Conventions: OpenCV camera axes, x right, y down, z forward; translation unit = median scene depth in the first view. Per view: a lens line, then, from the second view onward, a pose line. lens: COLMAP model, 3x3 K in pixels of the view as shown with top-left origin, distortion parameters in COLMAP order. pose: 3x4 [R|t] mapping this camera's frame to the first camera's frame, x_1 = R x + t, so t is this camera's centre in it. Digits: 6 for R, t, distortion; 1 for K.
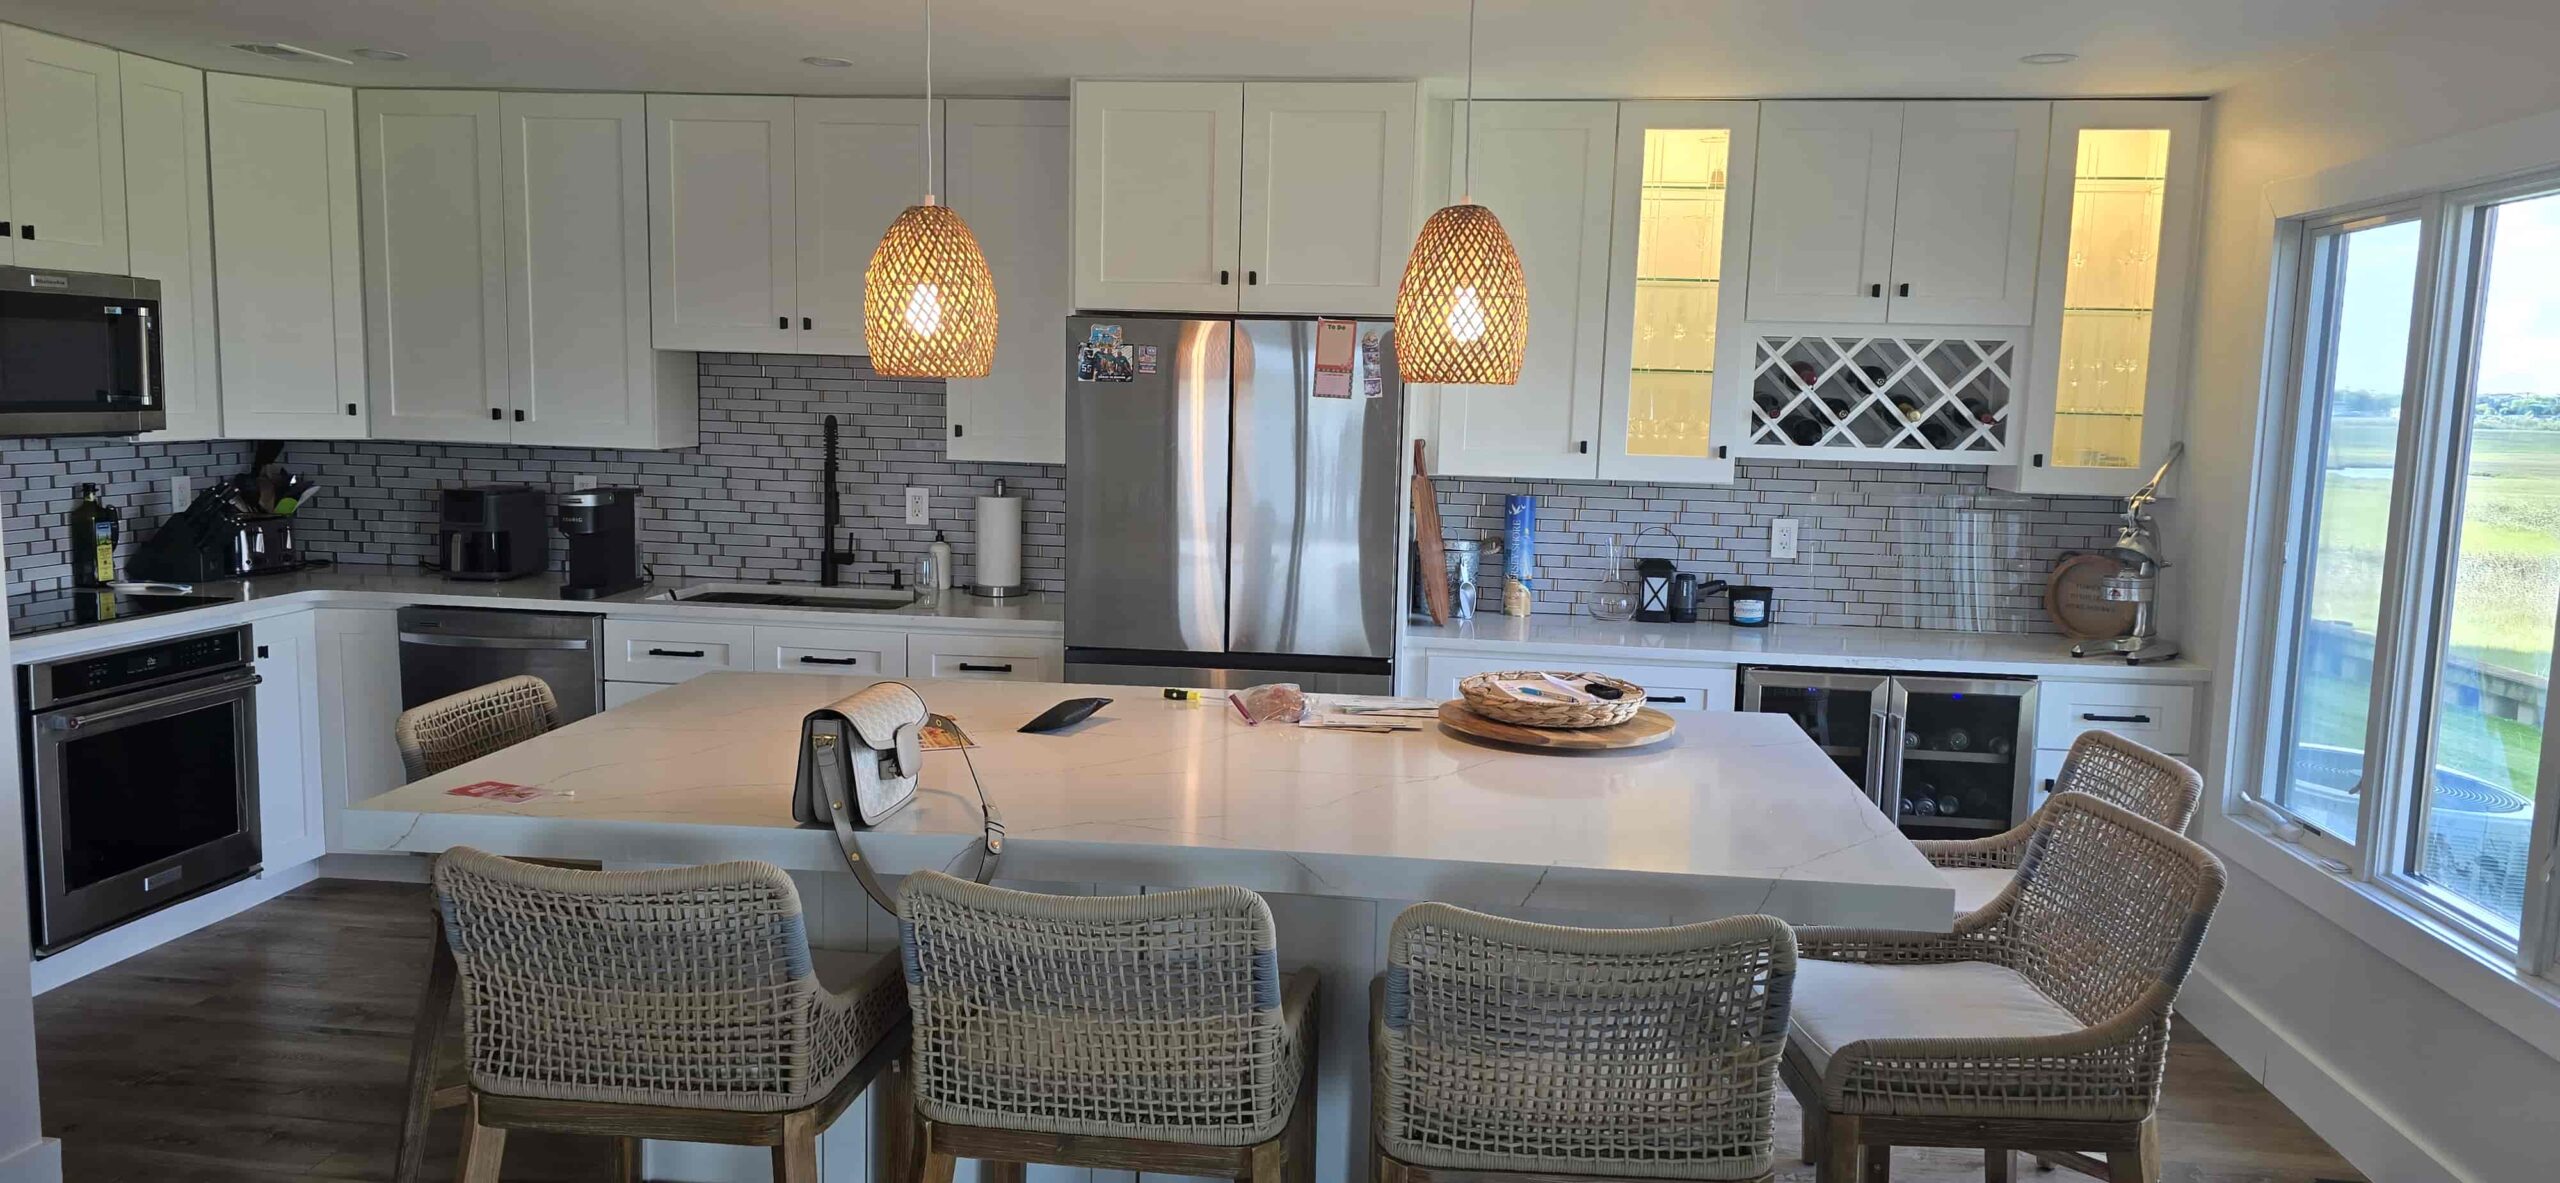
lens RADIAL K [[1656.1, 0, 1280.0], [0, 1656.1, 591.5], [0, 0, 1]] dist [0.071039, -0.090460]
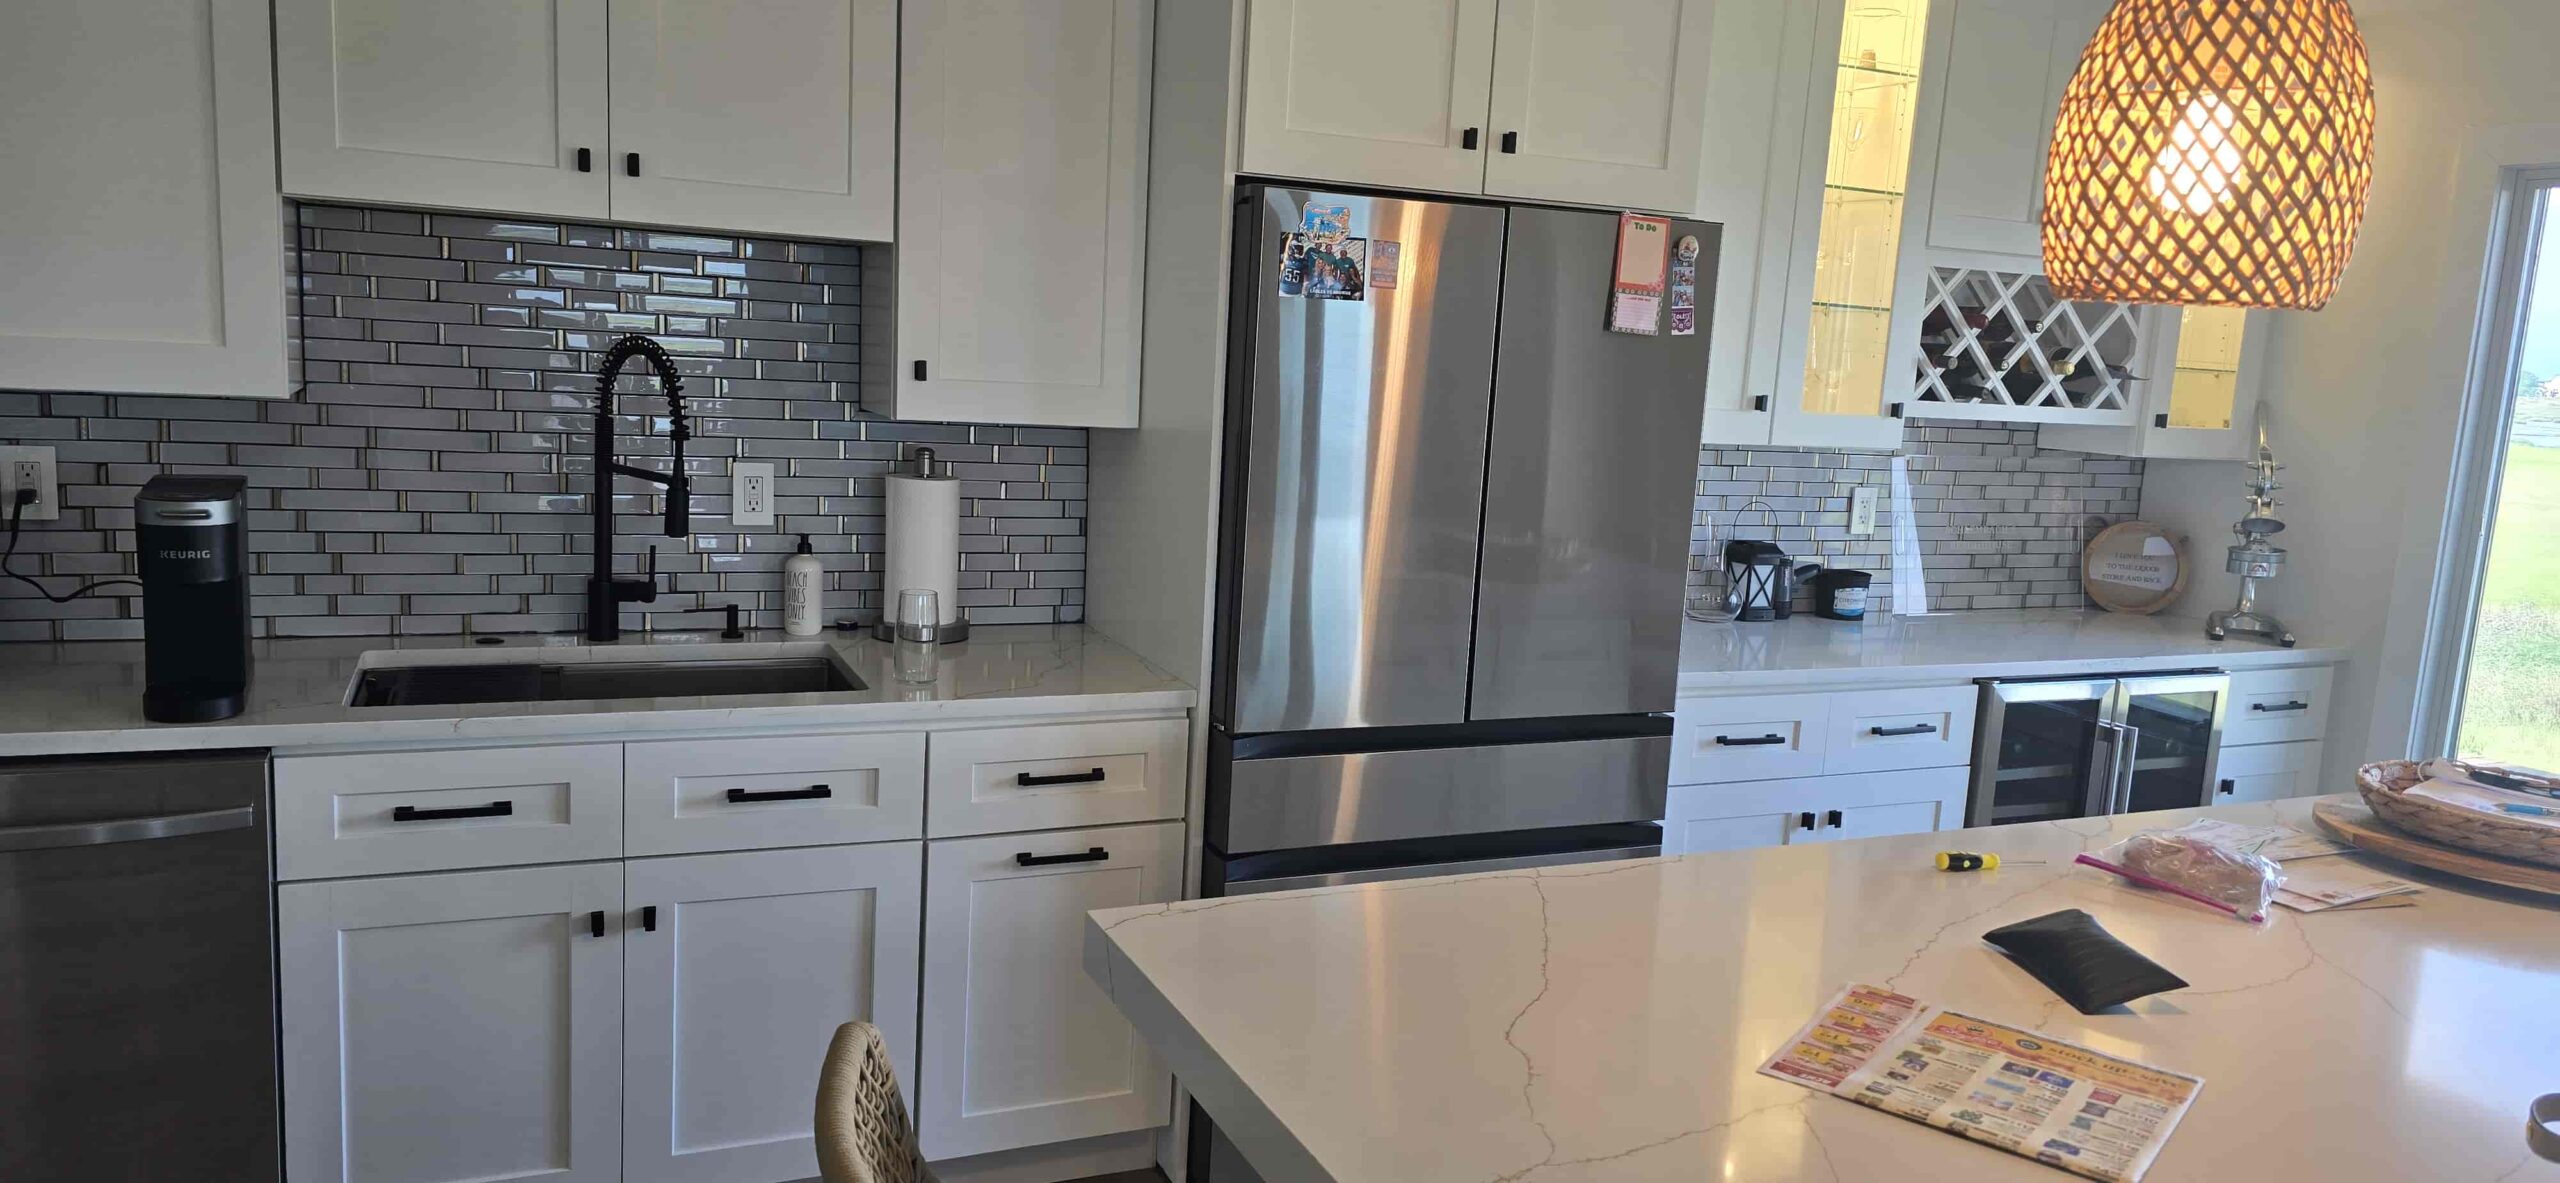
lens RADIAL K [[1678.0, 0, 1279.4], [0, 1678.0, 633.8], [0, 0, 1]] dist [0.035172, 0.000655]
pose [[0.862356, -0.066889, 0.501865, -0.397242], [0.027056, 0.995906, 0.086246, -0.053581], [-0.505579, -0.060796, 0.860636, 0.434252]]
